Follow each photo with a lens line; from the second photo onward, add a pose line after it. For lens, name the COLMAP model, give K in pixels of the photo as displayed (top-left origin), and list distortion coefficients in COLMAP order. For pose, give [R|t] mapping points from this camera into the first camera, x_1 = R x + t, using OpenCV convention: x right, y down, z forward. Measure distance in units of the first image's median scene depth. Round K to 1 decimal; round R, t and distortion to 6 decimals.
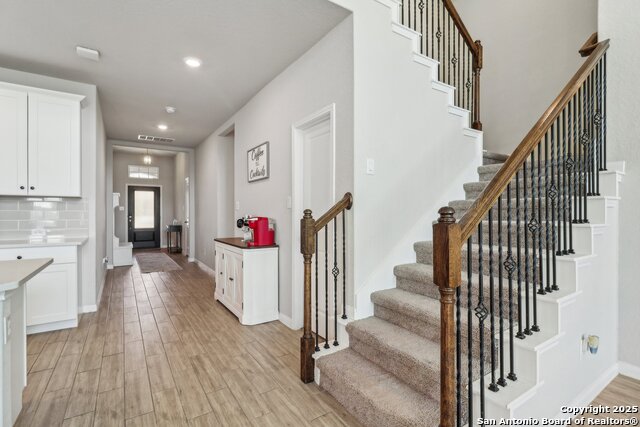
lens RADIAL K [[301.2, 0, 320.0], [0, 301.2, 213.5], [0, 0, 1]] dist [0.001739, 0.000486]
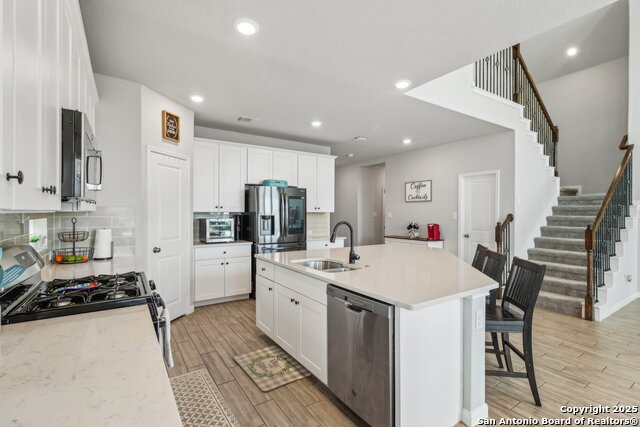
lens RADIAL K [[301.2, 0, 320.0], [0, 301.2, 213.5], [0, 0, 1]] dist [0.001739, 0.000486]
pose [[0.999972, 0.002373, 0.007109, -0.829499], [-0.002367, 0.999997, -0.000845, -0.043790], [-0.007111, 0.000828, 0.999974, -0.730591]]
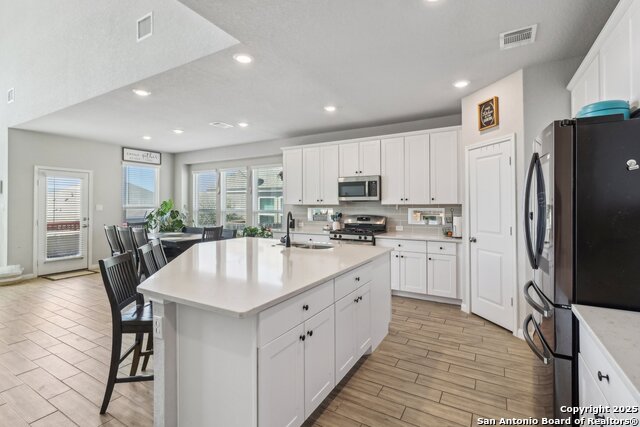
lens RADIAL K [[299.1, 0, 320.6], [0, 299.1, 202.5], [0, 0, 1]] dist [0.000960, 0.000114]
pose [[-0.895708, 0.001156, -0.444641, -0.417206], [0.002545, 0.999994, -0.002525, -0.053661], [0.444635, -0.003393, -0.895705, 0.926710]]
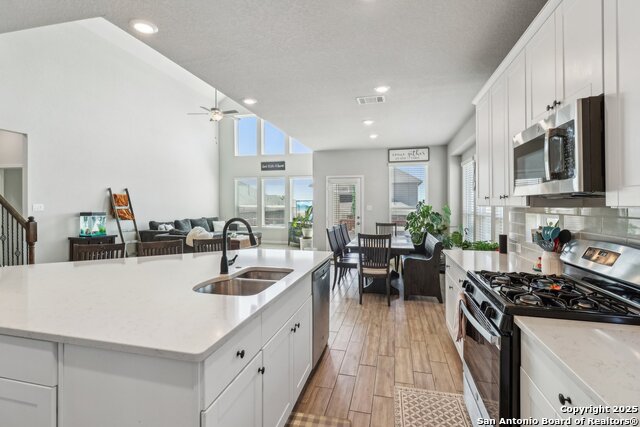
lens RADIAL K [[301.2, 0, 320.0], [0, 301.2, 213.5], [0, 0, 1]] dist [0.001739, 0.000486]
pose [[-0.678847, -0.018376, 0.734050, -1.301337], [0.002595, 0.999621, 0.027424, -0.049625], [-0.734275, 0.020521, -0.678542, 0.323959]]
